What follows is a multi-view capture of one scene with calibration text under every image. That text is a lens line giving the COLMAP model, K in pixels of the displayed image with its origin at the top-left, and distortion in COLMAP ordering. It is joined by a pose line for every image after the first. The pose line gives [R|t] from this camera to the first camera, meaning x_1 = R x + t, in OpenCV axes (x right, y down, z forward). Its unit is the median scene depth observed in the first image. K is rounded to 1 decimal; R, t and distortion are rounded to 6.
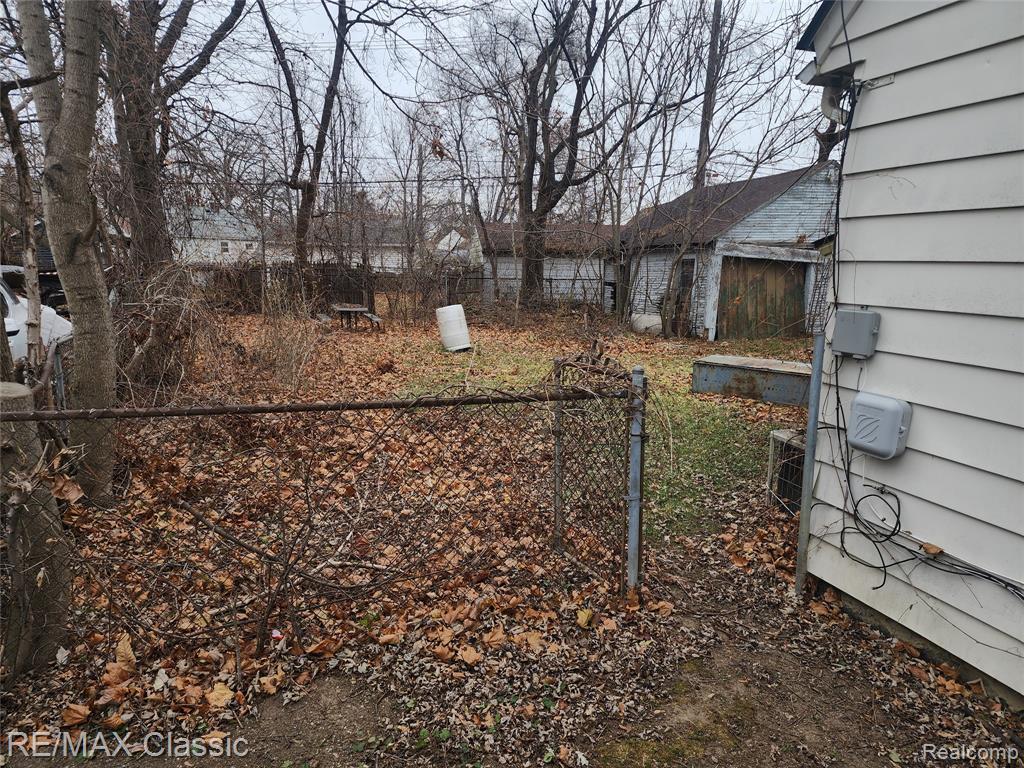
lens RADIAL K [[666.6, 0, 512.0], [0, 666.6, 384.0], [0, 0, 1]] dist [0.100848, -0.092274]
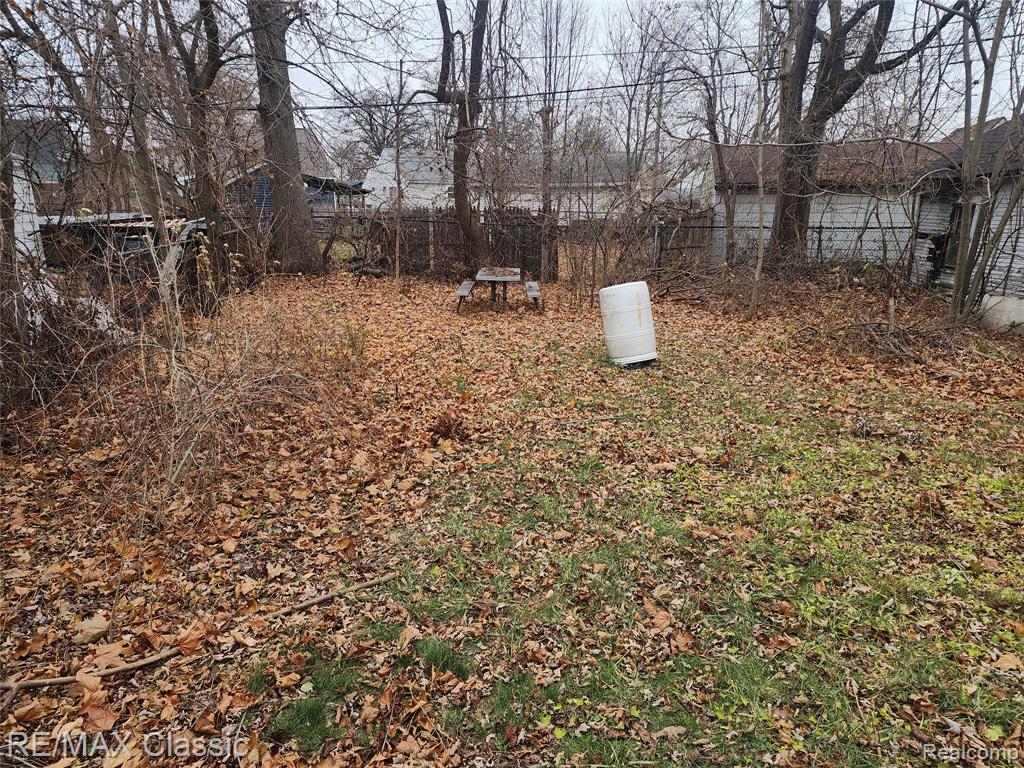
lens RADIAL K [[666.6, 0, 512.0], [0, 666.6, 384.0], [0, 0, 1]] dist [0.100848, -0.092274]
pose [[0.939498, 0.081996, -0.332597, 0.008569], [-0.054759, 0.994393, 0.090471, -0.051061], [0.338150, -0.066784, 0.938719, 0.279050]]
